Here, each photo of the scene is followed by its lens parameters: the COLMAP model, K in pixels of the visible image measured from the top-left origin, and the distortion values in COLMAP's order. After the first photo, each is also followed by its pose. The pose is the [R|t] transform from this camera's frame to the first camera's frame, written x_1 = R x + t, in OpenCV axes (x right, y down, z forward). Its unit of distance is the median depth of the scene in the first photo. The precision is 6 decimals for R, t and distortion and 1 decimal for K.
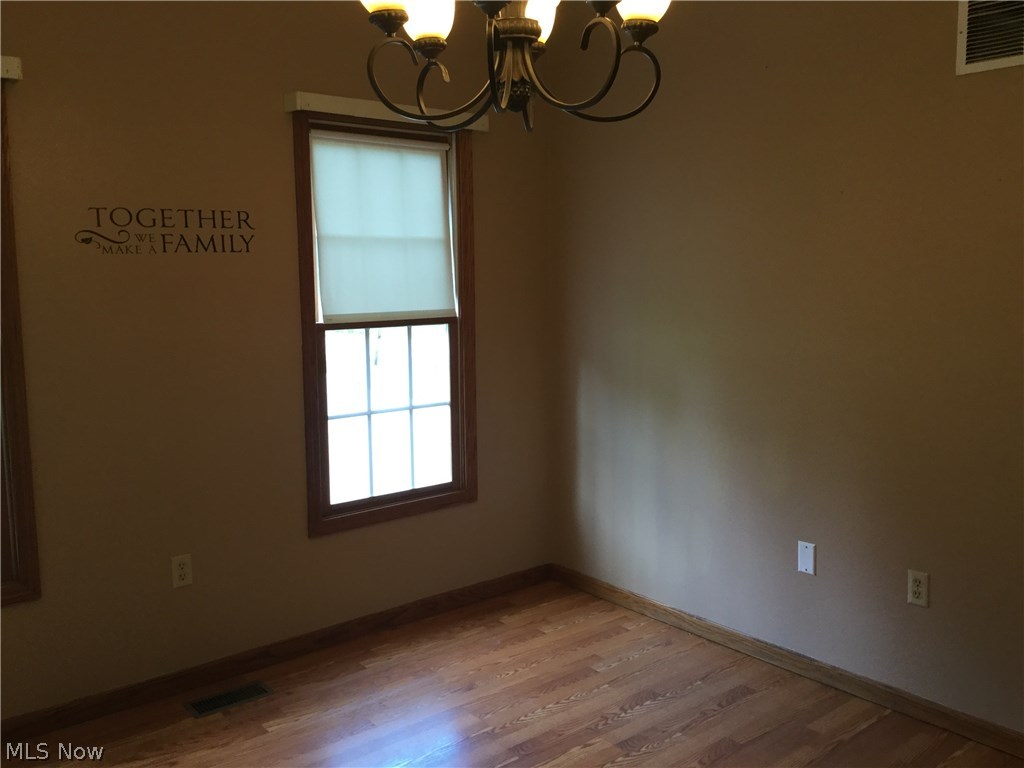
lens RADIAL K [[916.9, 0, 513.5], [0, 916.9, 384.4], [0, 0, 1]] dist [-0.005410, 0.002976]
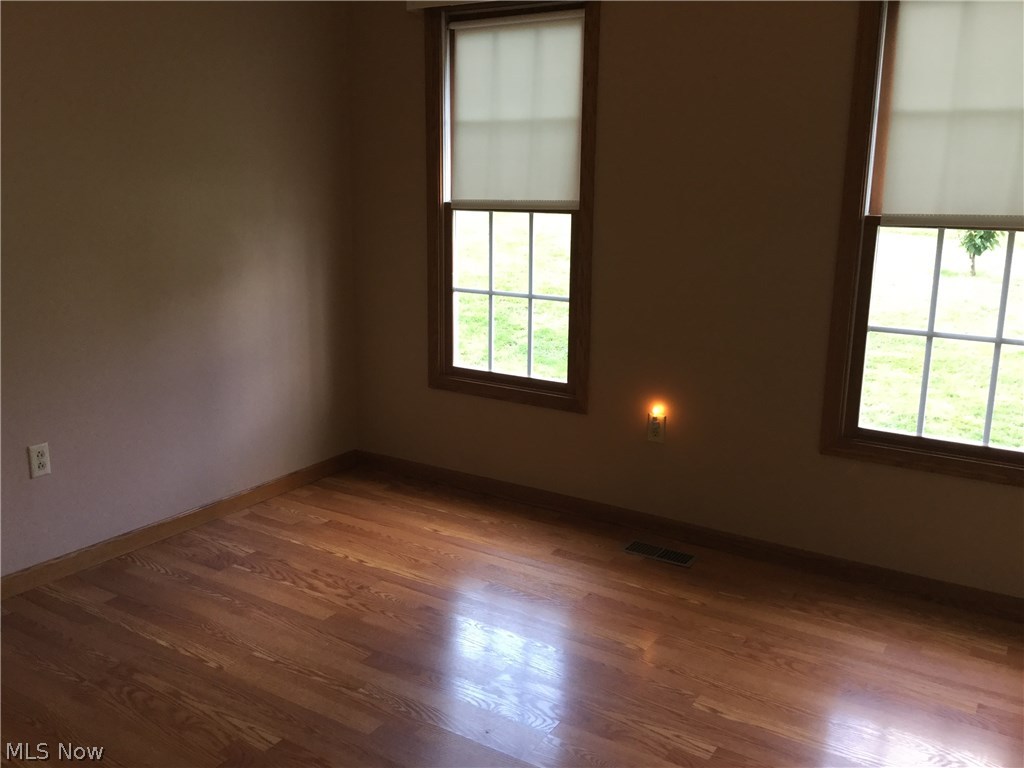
lens RADIAL K [[916.9, 0, 513.3], [0, 916.9, 381.3], [0, 0, 1]] dist [-0.005410, 0.002976]
pose [[0.271456, 0.226827, -0.935340, 0.841400], [-0.110769, 0.972737, 0.203749, -0.085945], [0.956055, 0.048298, 0.289181, 0.710097]]
